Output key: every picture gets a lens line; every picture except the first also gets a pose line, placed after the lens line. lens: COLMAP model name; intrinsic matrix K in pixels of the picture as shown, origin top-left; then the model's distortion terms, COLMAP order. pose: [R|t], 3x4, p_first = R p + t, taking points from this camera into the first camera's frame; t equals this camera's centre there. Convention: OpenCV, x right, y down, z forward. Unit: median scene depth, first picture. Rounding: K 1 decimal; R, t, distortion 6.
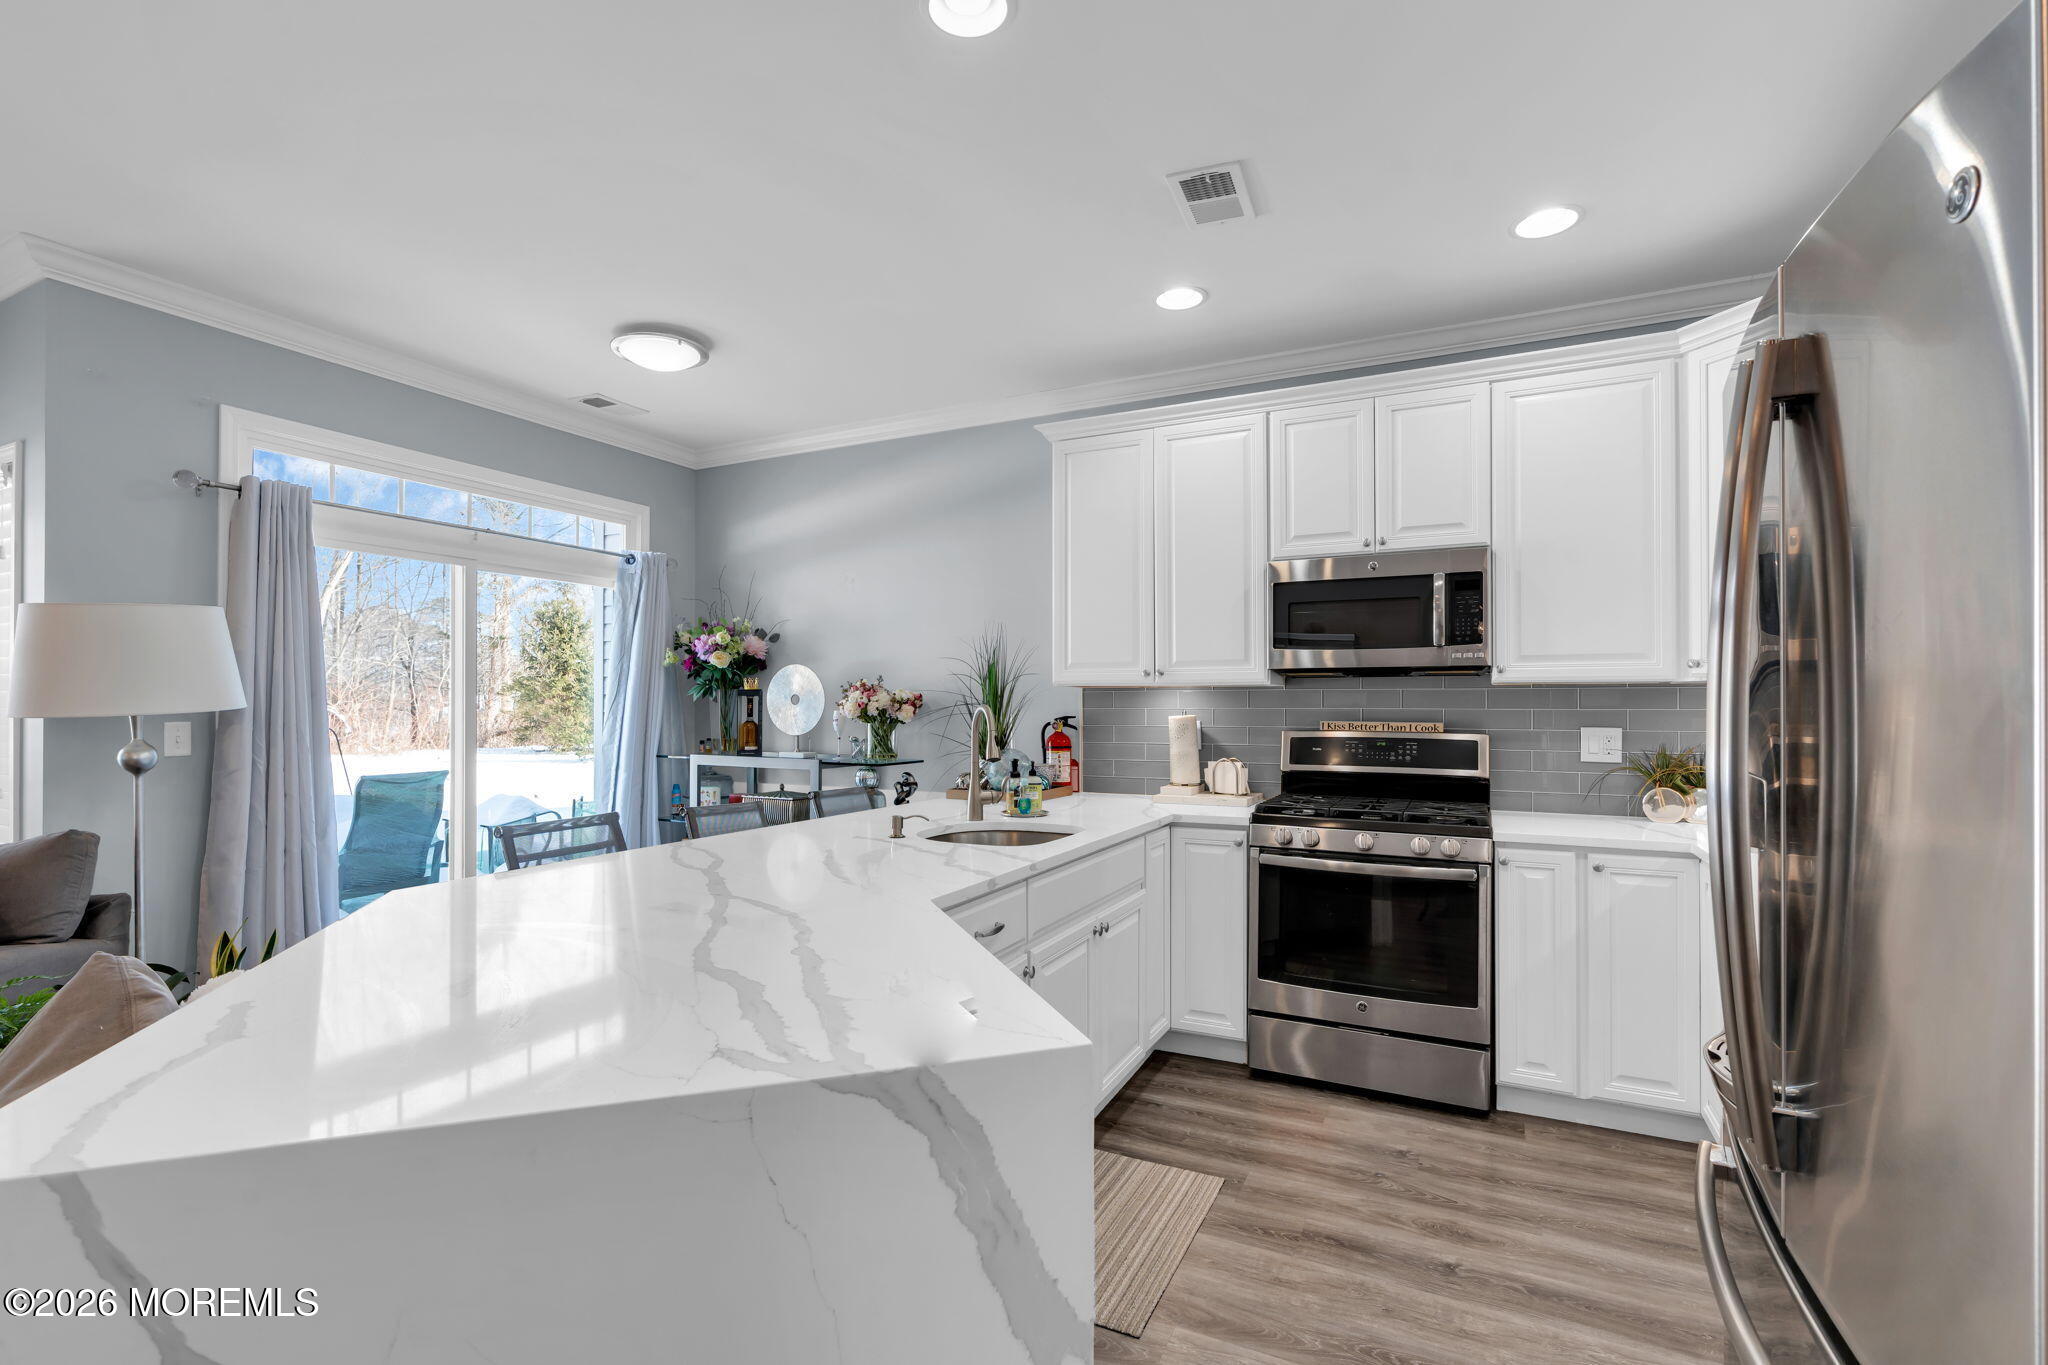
lens RADIAL K [[917.1, 0, 1032.5], [0, 917.1, 687.2], [0, 0, 1]] dist [-0.008937, 0.003918]
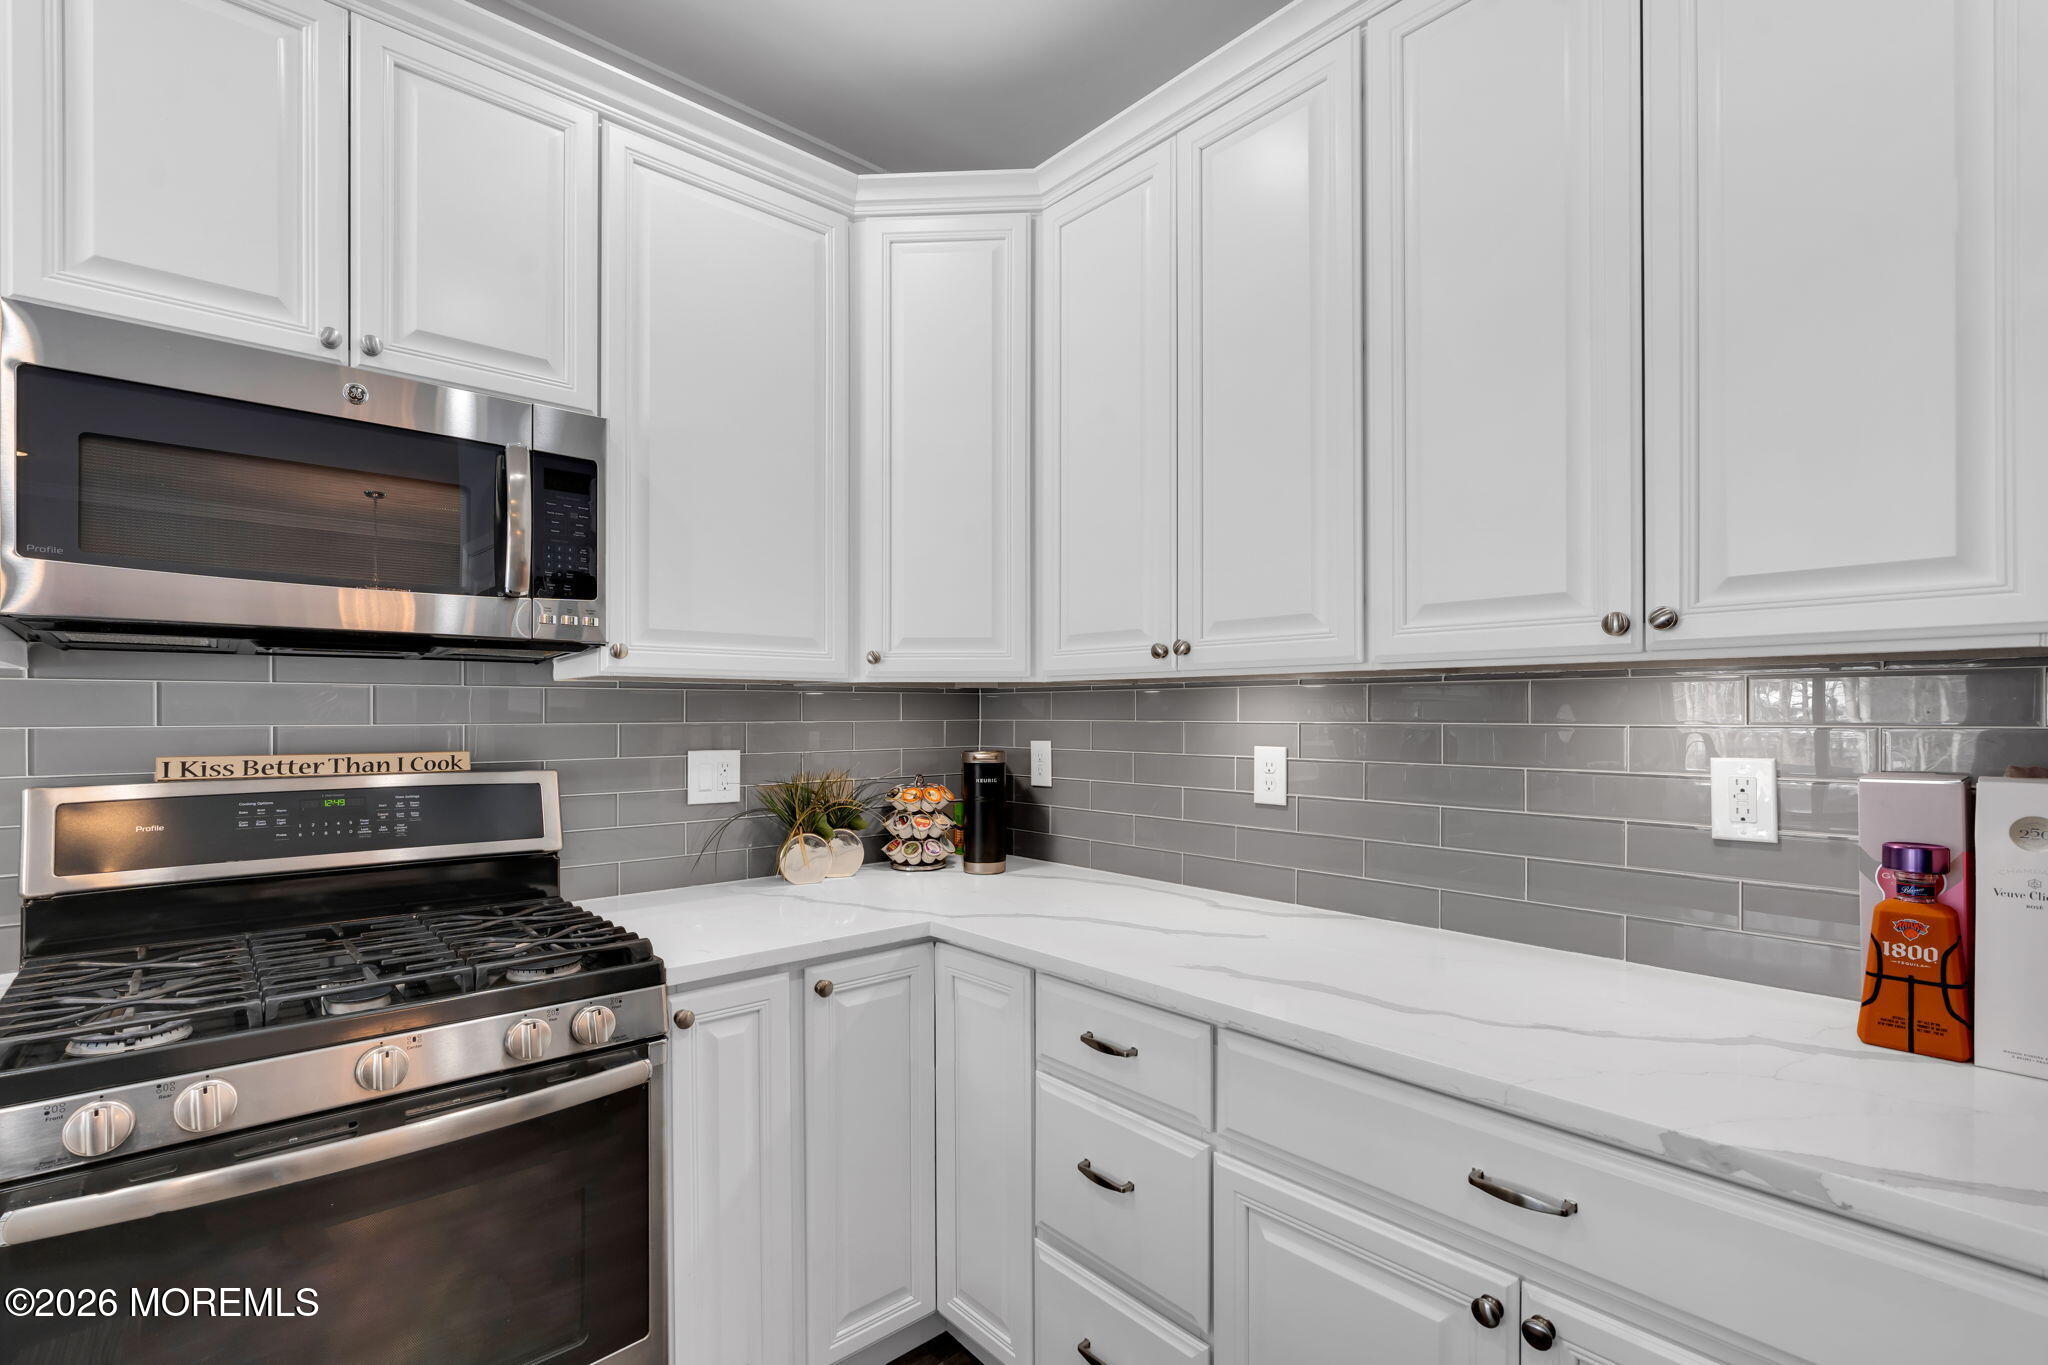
lens RADIAL K [[917.1, 0, 1007.8], [0, 917.1, 716.5], [0, 0, 1]] dist [-0.008937, 0.003918]
pose [[0.381429, -0.004462, 0.924387, 0.094253], [-0.015350, 0.999820, 0.011160, 0.009331], [-0.924270, -0.018446, 0.381292, 0.557477]]
